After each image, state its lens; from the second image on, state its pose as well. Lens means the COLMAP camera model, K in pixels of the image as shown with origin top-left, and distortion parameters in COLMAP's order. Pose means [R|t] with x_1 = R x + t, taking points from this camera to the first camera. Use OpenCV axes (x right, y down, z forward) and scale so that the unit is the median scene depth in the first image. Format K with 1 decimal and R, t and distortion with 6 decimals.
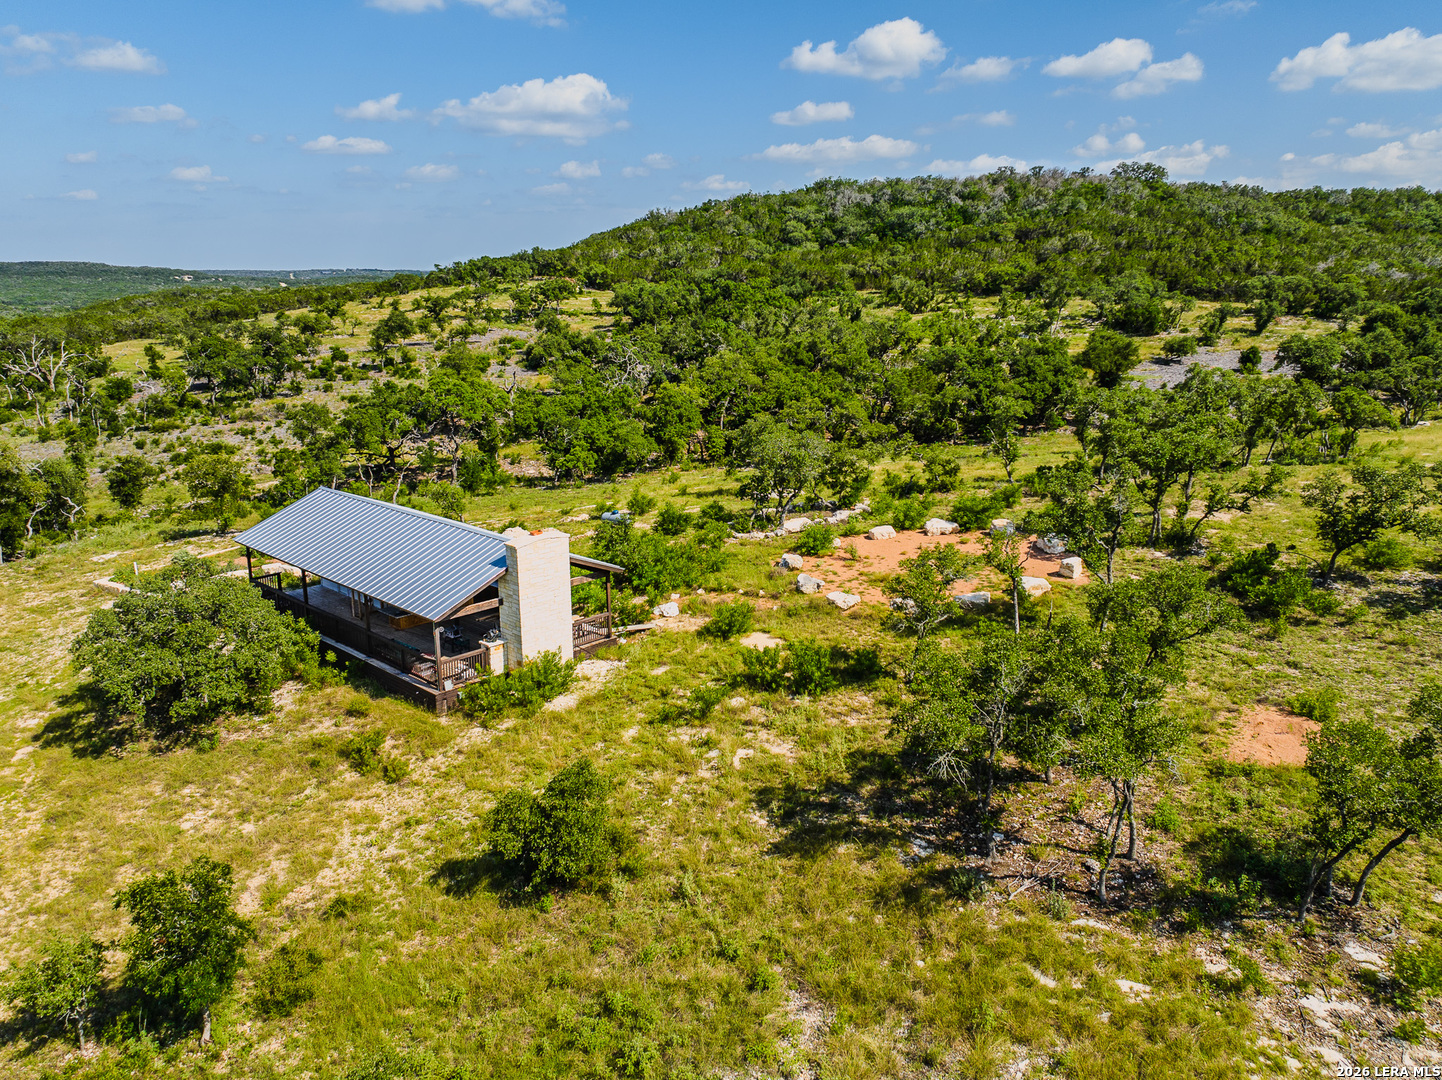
lens RADIAL K [[1058.2, 0, 721.0], [0, 1058.2, 540.0], [0, 0, 1]] dist [-0.028288, 0.001757]
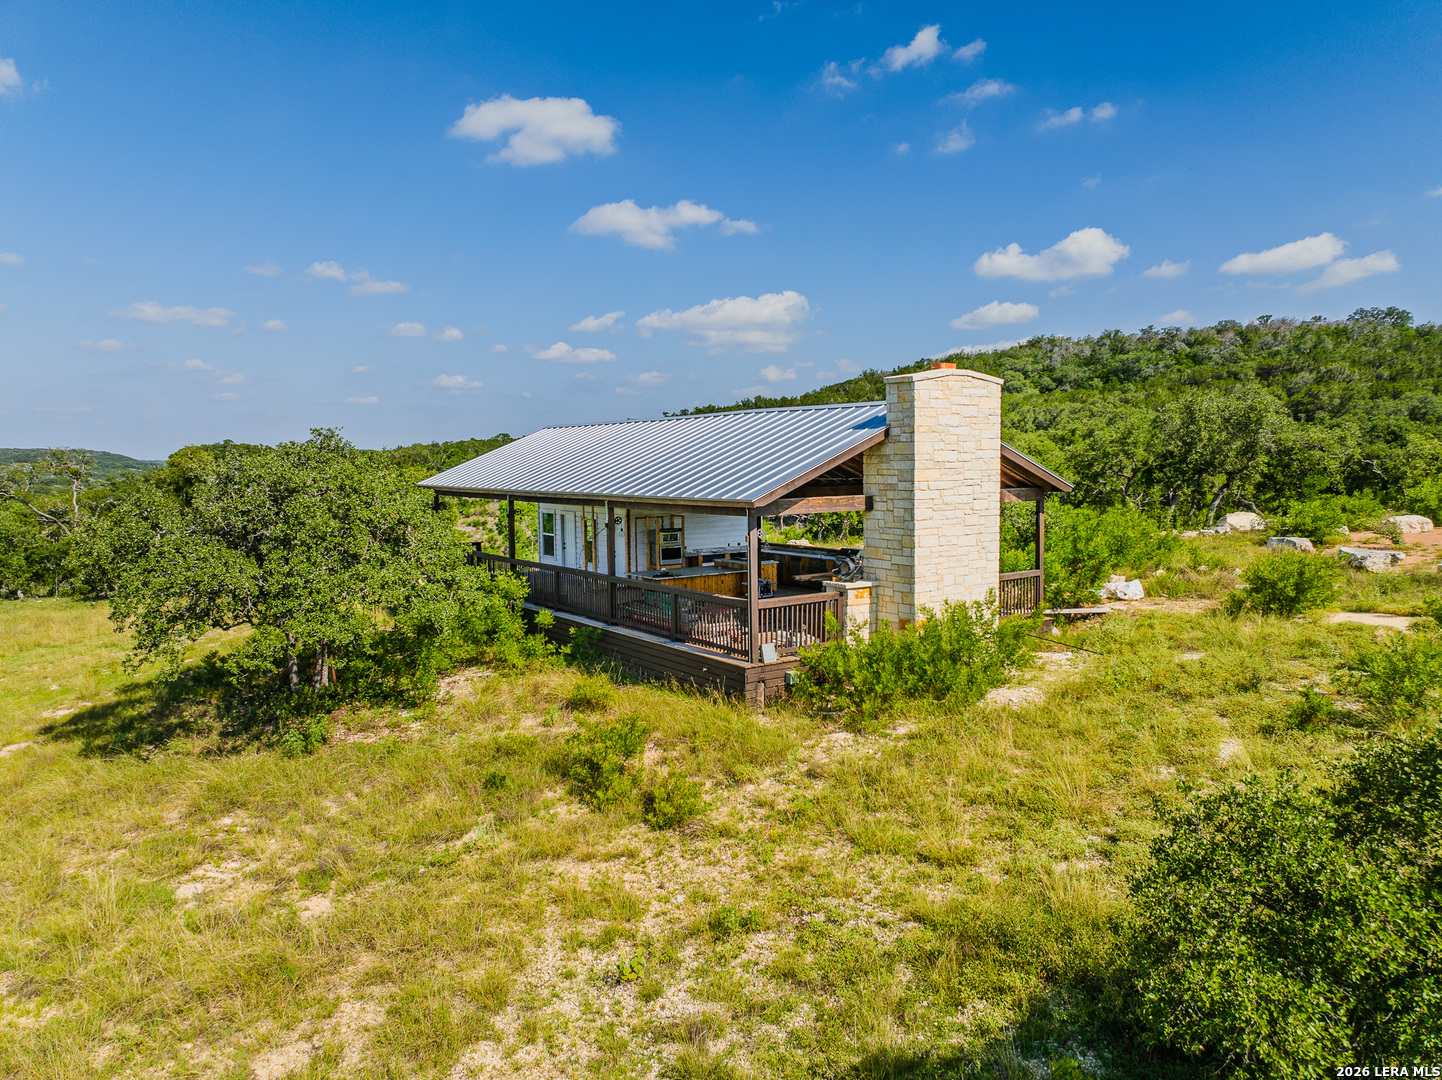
lens RADIAL K [[1015.3, 0, 721.0], [0, 1015.3, 540.0], [0, 0, 1]] dist [-0.024532, -0.004358]
pose [[0.980771, 0.009163, -0.194949, -0.189430], [-0.038678, 0.988210, -0.148136, 0.156575], [0.191293, 0.152828, 0.969562, 0.532679]]
